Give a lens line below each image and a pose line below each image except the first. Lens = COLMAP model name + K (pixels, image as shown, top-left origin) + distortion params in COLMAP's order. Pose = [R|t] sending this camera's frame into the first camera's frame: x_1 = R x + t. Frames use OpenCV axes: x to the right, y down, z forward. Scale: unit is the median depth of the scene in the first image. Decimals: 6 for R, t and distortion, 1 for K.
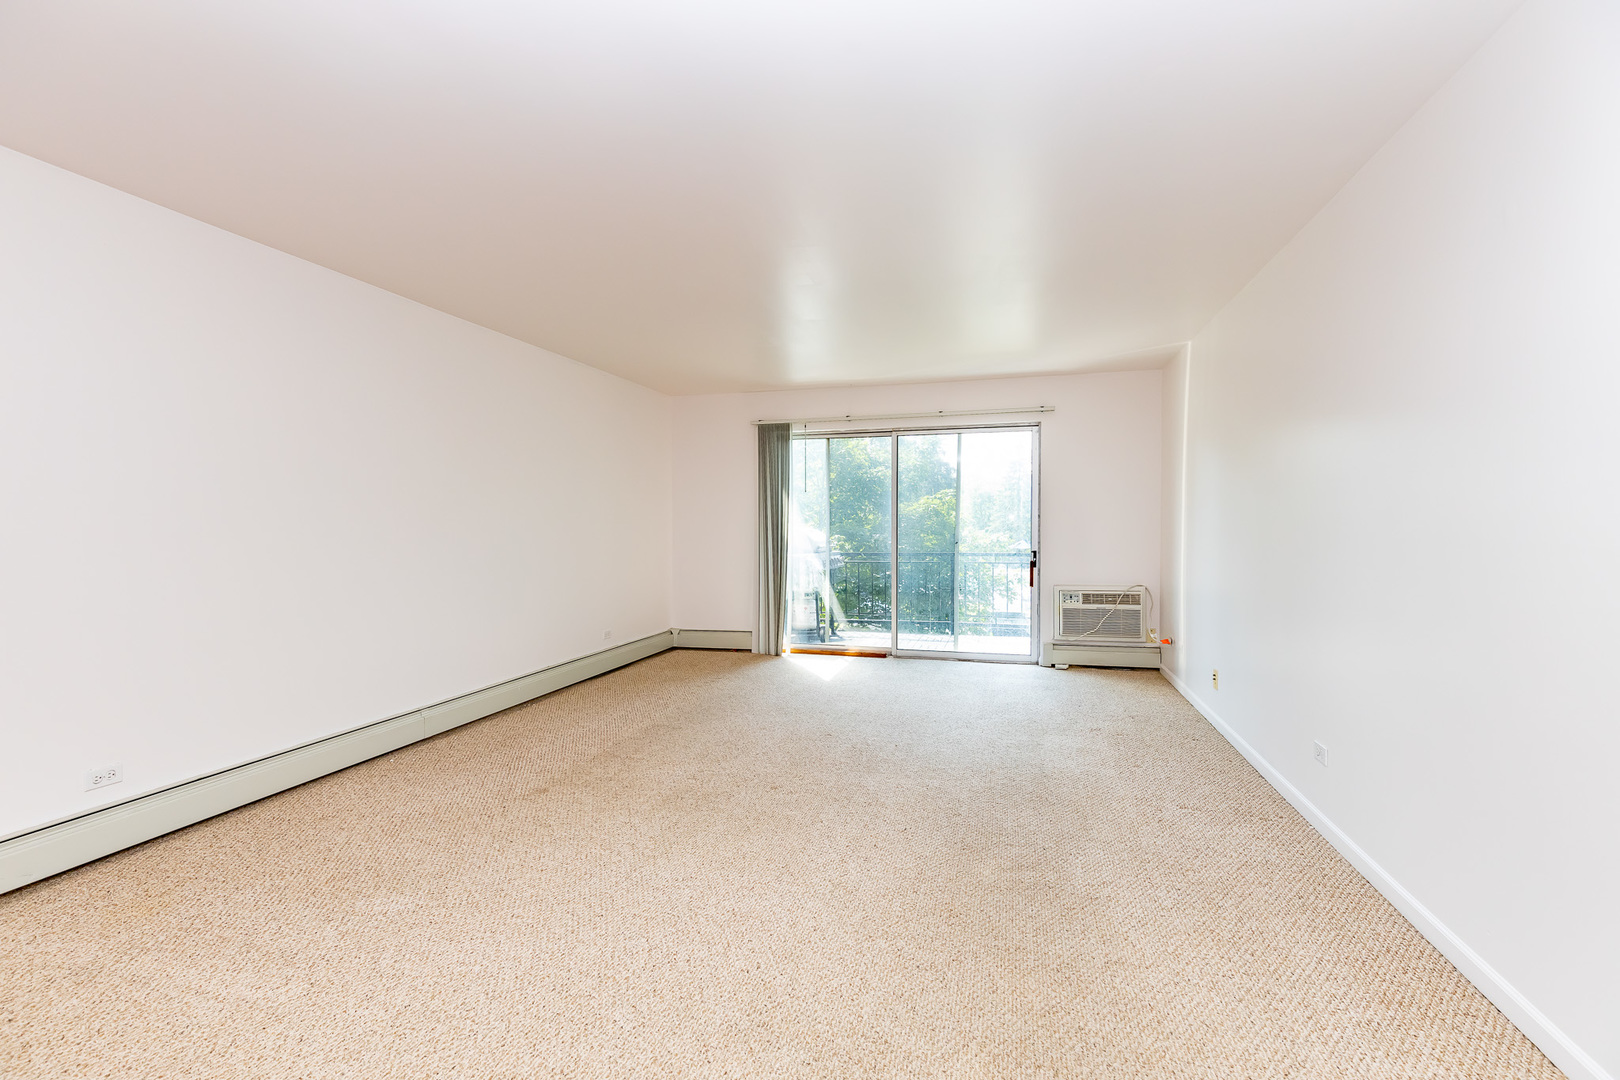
lens RADIAL K [[730.8, 0, 810.0], [0, 730.8, 540.0], [0, 0, 1]] dist [0.010299, -0.000374]
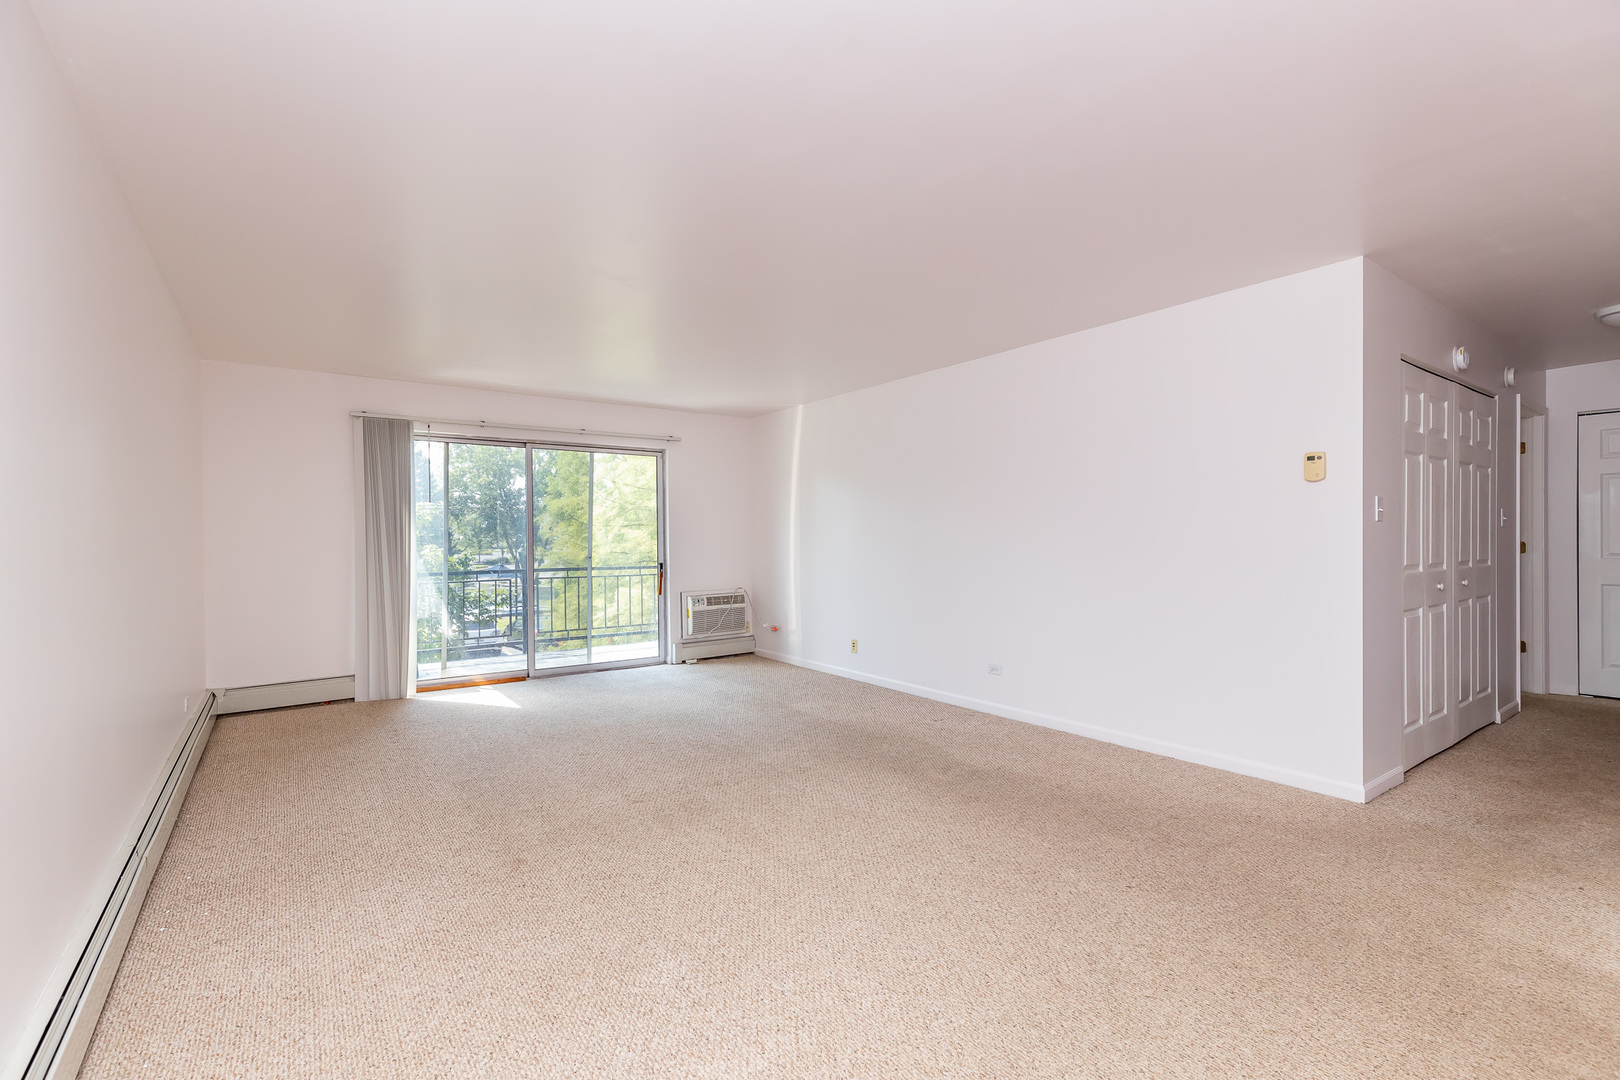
lens RADIAL K [[730.8, 0, 810.0], [0, 730.8, 540.0], [0, 0, 1]] dist [0.010299, -0.000374]
pose [[0.617399, -0.001307, 0.786649, -0.440032], [0.020602, 0.999682, -0.014509, 0.000643], [-0.786380, 0.025164, 0.617230, 0.124966]]
